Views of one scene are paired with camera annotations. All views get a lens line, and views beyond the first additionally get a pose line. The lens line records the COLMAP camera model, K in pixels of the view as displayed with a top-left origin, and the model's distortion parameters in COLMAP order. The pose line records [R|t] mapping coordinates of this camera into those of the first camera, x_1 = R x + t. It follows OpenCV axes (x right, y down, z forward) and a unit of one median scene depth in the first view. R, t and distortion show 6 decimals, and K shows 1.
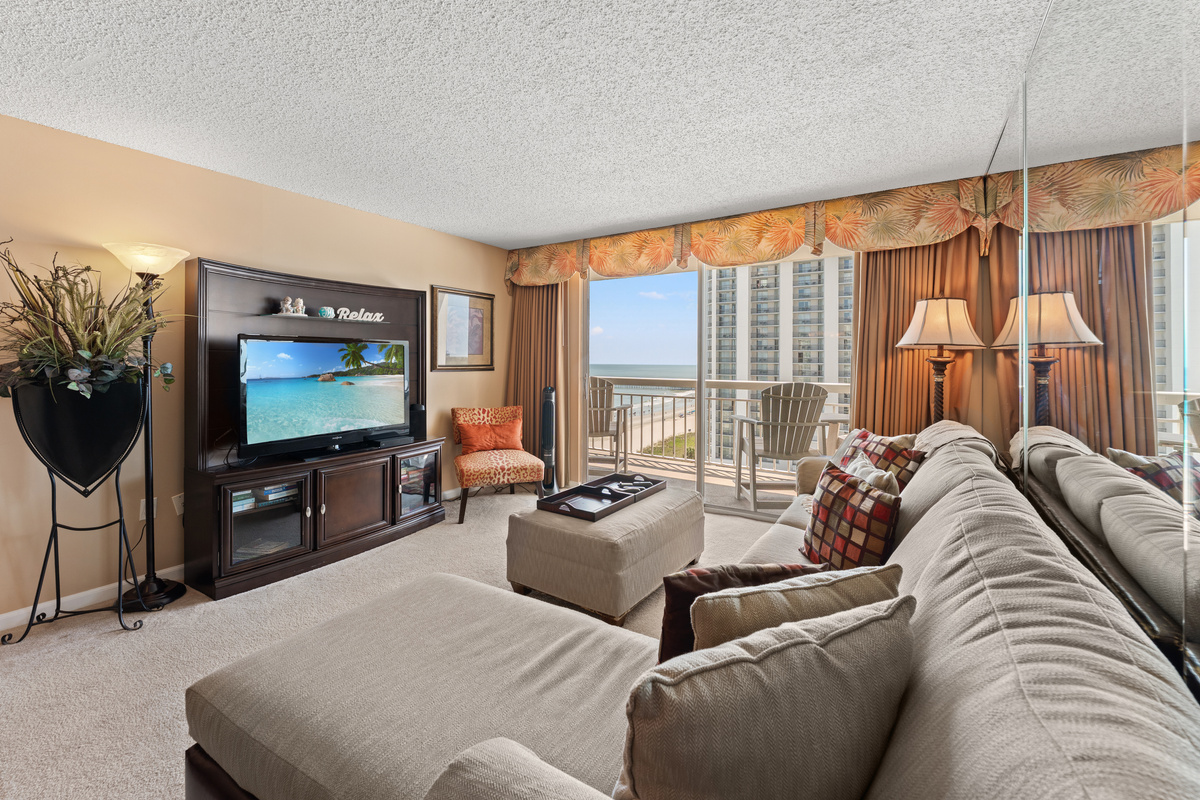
lens RADIAL K [[494.8, 0, 600.9], [0, 494.8, 356.2], [0, 0, 1]] dist [-0.001118, -0.000219]
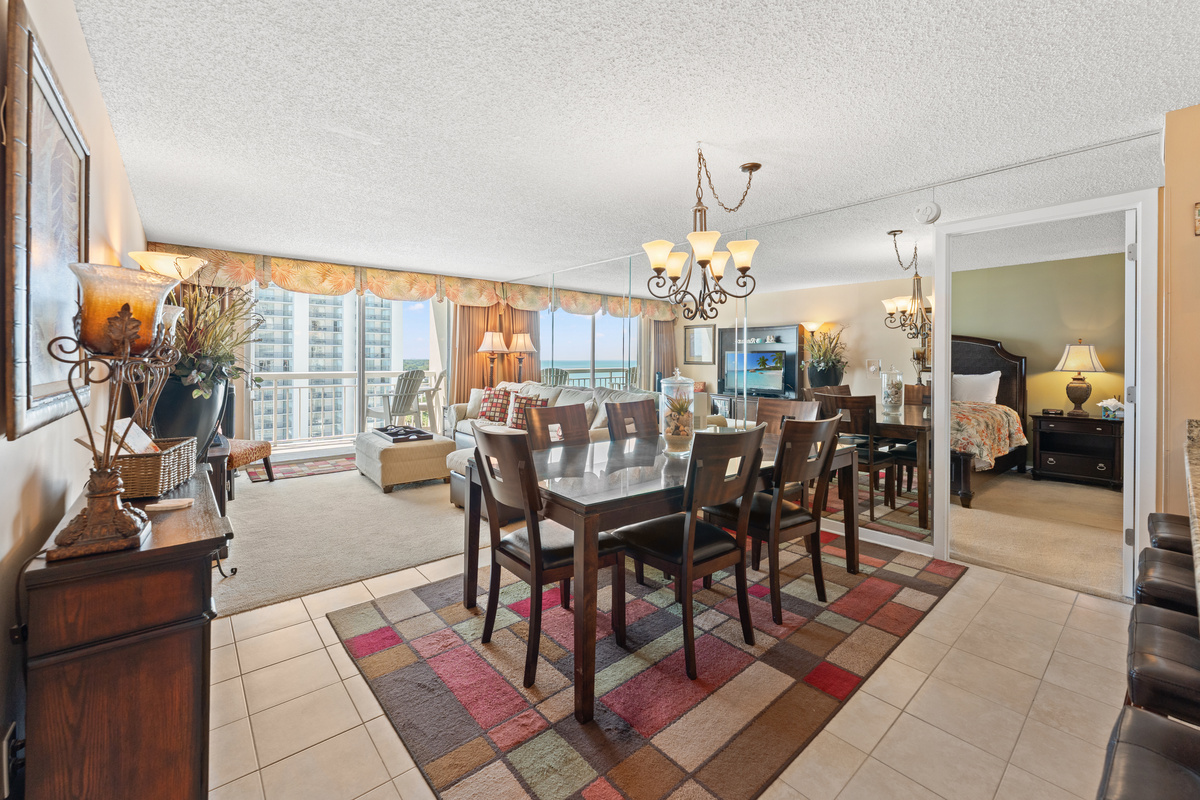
lens RADIAL K [[491.2, 0, 603.3], [0, 491.2, 359.4], [0, 0, 1]] dist [-0.006947, -0.000173]
pose [[0.289104, -0.007052, 0.957272, -1.236177], [-0.012043, 0.999867, 0.011003, -0.013113], [-0.957222, -0.014710, 0.288980, -0.163729]]
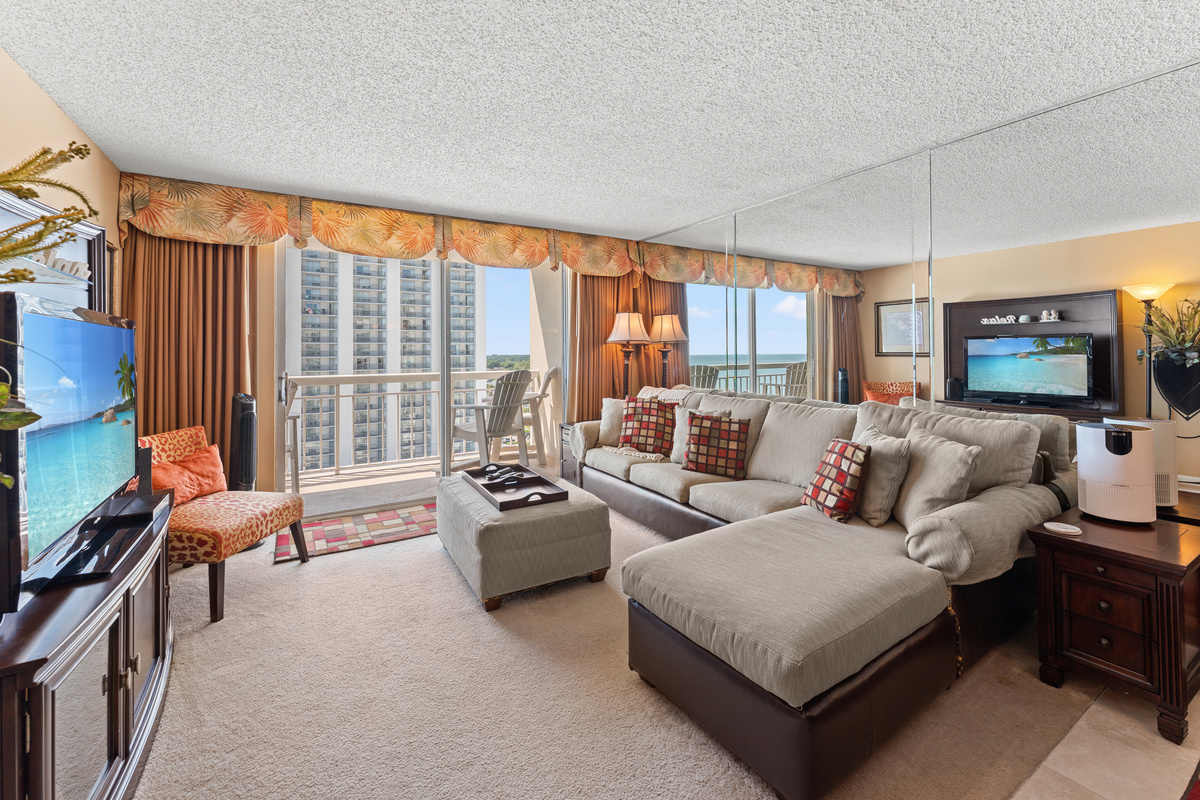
lens RADIAL K [[494.9, 0, 602.3], [0, 494.9, 347.4], [0, 0, 1]] dist [-0.000439, -0.000001]
pose [[0.434520, 0.000135, 0.900662, -0.698112], [0.002679, 0.999995, -0.001442, -0.000255], [-0.900658, 0.003039, 0.434518, 0.329902]]
